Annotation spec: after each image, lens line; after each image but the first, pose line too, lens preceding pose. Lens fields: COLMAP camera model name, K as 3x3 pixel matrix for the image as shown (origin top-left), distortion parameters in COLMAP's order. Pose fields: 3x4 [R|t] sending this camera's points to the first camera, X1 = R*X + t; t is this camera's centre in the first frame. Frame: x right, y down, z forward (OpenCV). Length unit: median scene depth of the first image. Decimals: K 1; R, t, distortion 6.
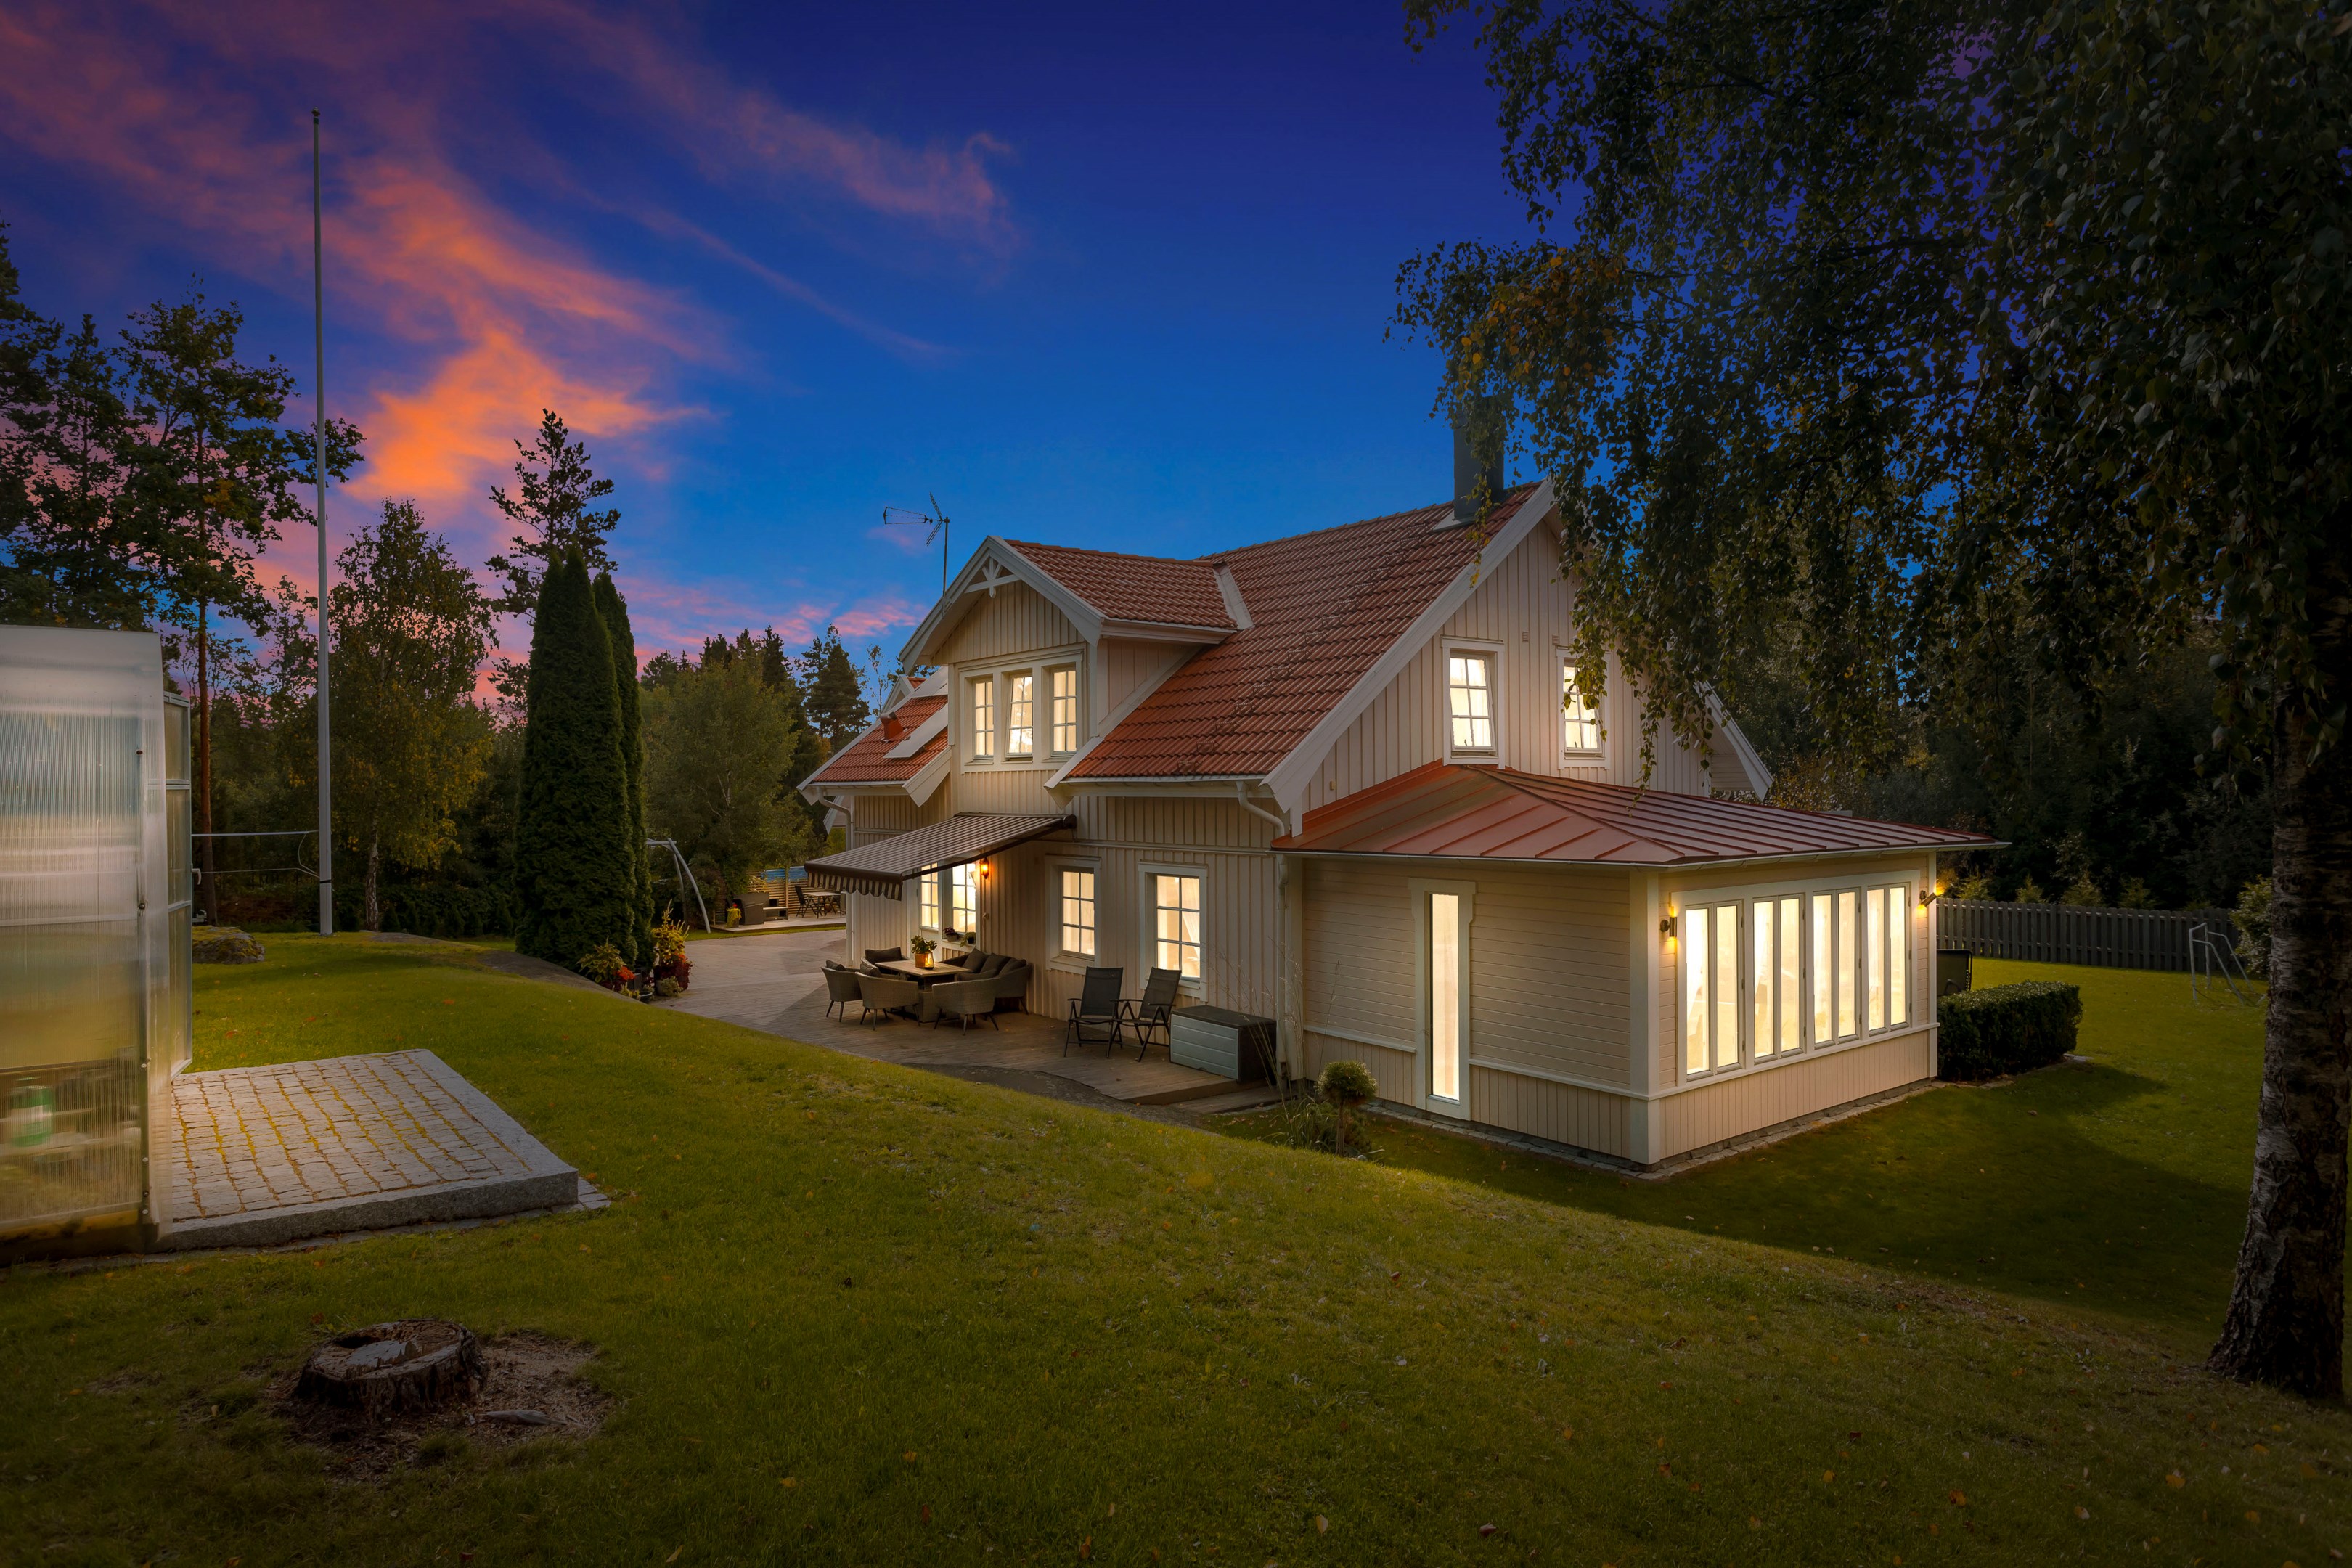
lens RADIAL K [[1361.2, 0, 1174.0], [0, 1361.2, 804.8], [0, 0, 1]] dist [-0.006155, 0.002728]
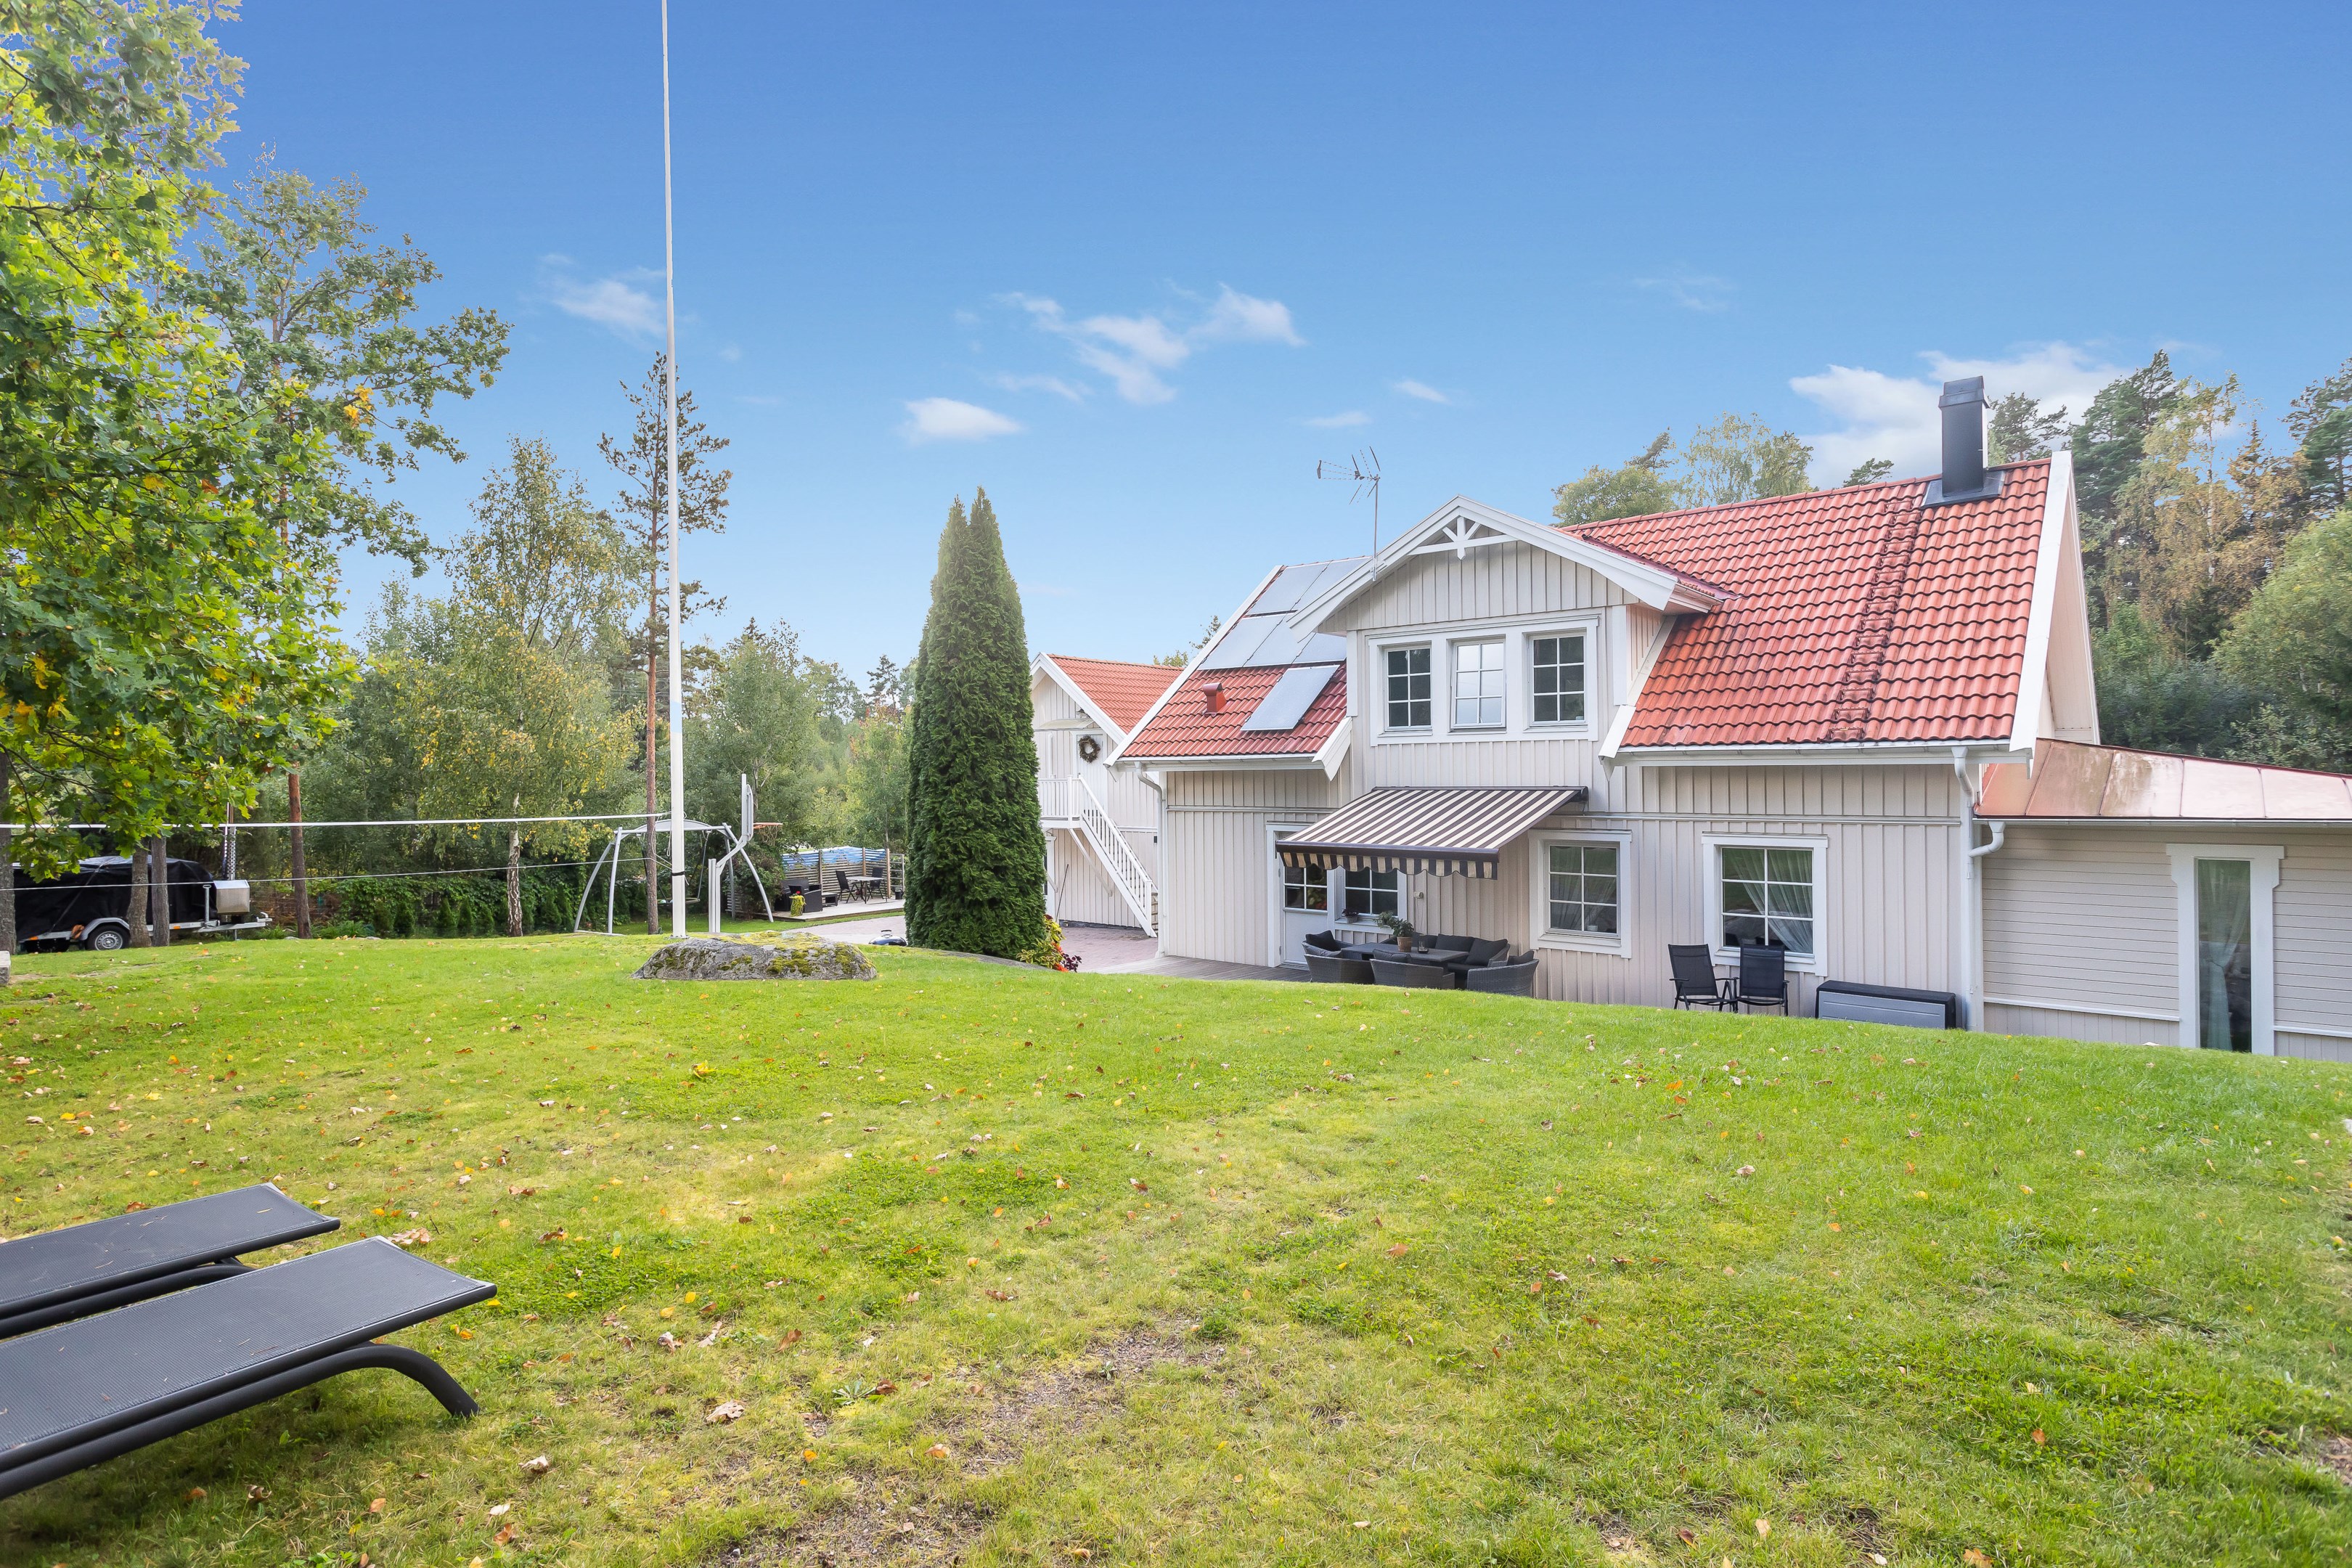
lens RADIAL K [[1179.2, 0, 1176.0], [0, 1179.2, 784.0], [0, 0, 1]] dist [0.001336, 0.000120]
pose [[0.969323, -0.003102, 0.245770, -0.732973], [0.004950, 0.999964, -0.006902, 0.012969], [-0.245740, 0.007907, 0.969304, 0.348962]]
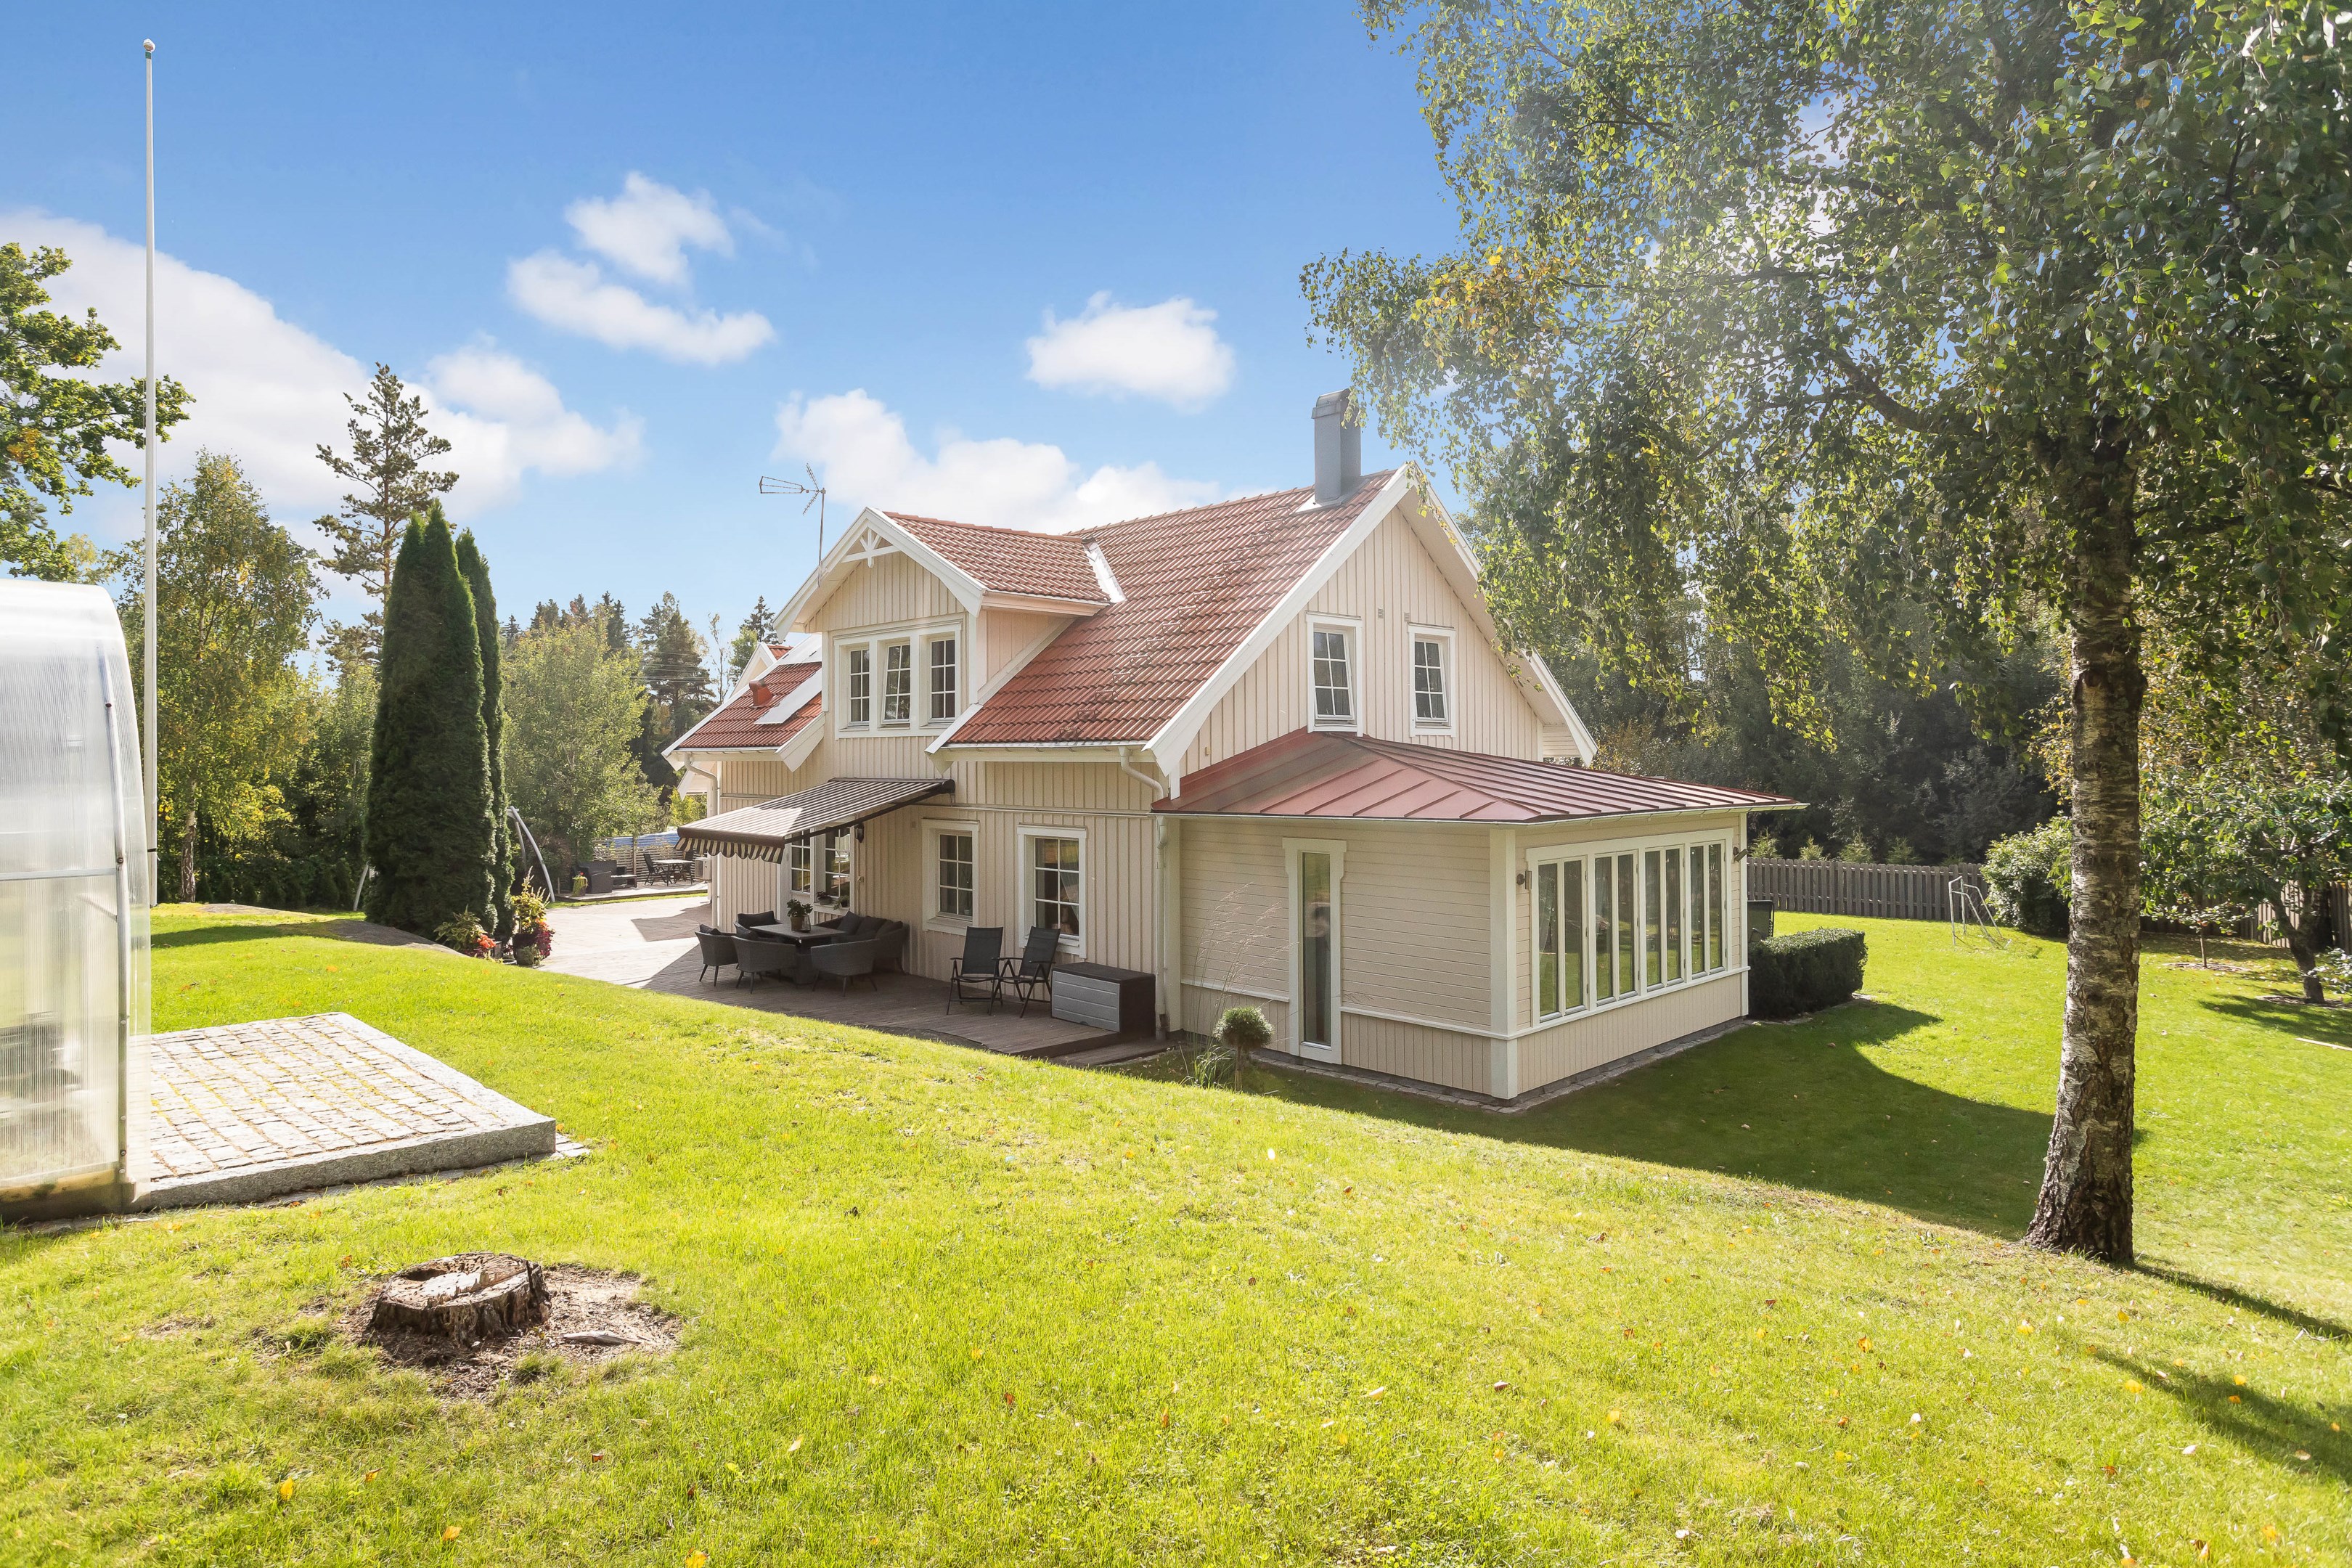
lens RADIAL K [[1322.0, 0, 1178.2], [0, 1322.0, 752.2], [0, 0, 1]] dist [0.004293, -0.000211]
pose [[0.992108, 0.002632, 0.125362, -0.038855], [-0.000578, 0.999865, -0.016414, 0.003794], [-0.125389, 0.016212, 0.991975, -0.017588]]
